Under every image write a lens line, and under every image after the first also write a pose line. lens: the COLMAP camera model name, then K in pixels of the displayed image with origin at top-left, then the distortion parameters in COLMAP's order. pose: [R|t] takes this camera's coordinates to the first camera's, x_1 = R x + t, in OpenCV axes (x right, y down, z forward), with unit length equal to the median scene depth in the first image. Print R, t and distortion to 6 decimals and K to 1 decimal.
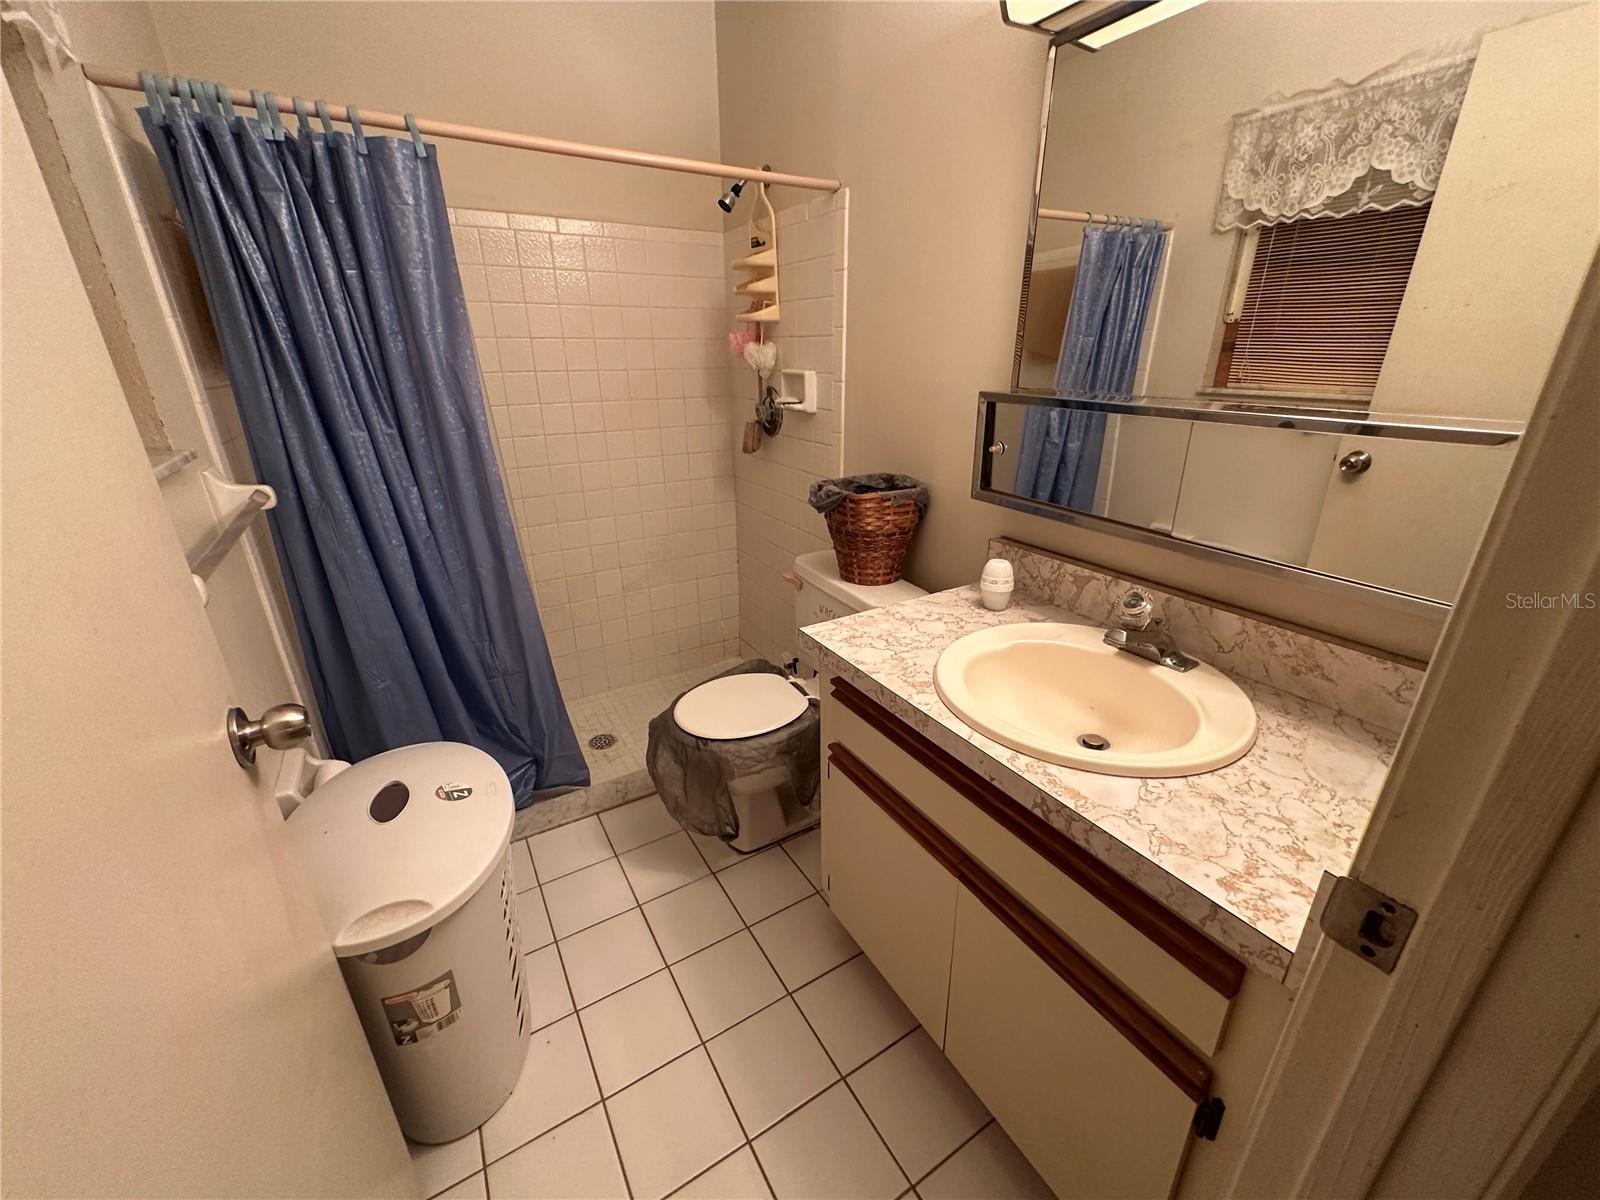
lens RADIAL K [[637.3, 0, 801.8], [0, 637.3, 606.1], [0, 0, 1]] dist [0.002369, 0.000016]
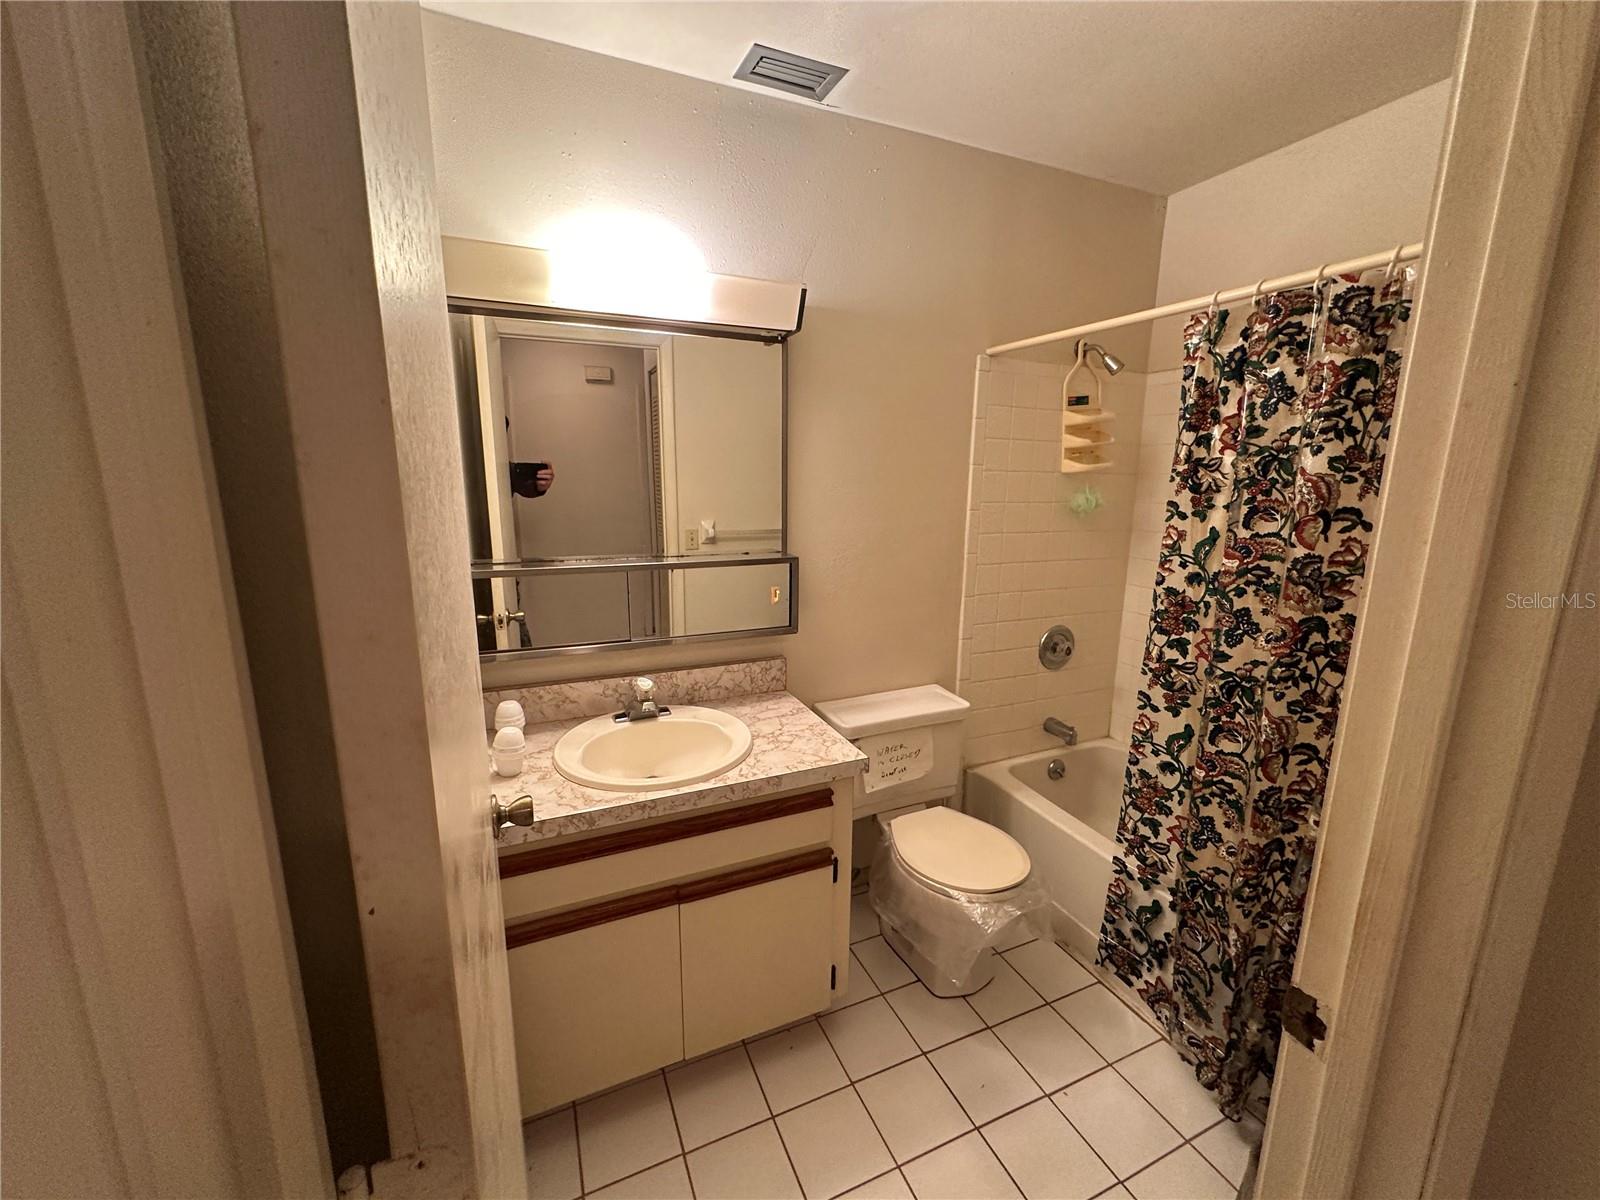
lens RADIAL K [[637.3, 0, 799.8], [0, 637.3, 599.5], [0, 0, 1]] dist [0.002369, 0.000016]
pose [[0.146296, -0.176207, 0.973421, -1.006390], [0.354339, 0.928051, 0.114741, -0.268682], [-0.923602, 0.328135, 0.198208, 0.274317]]
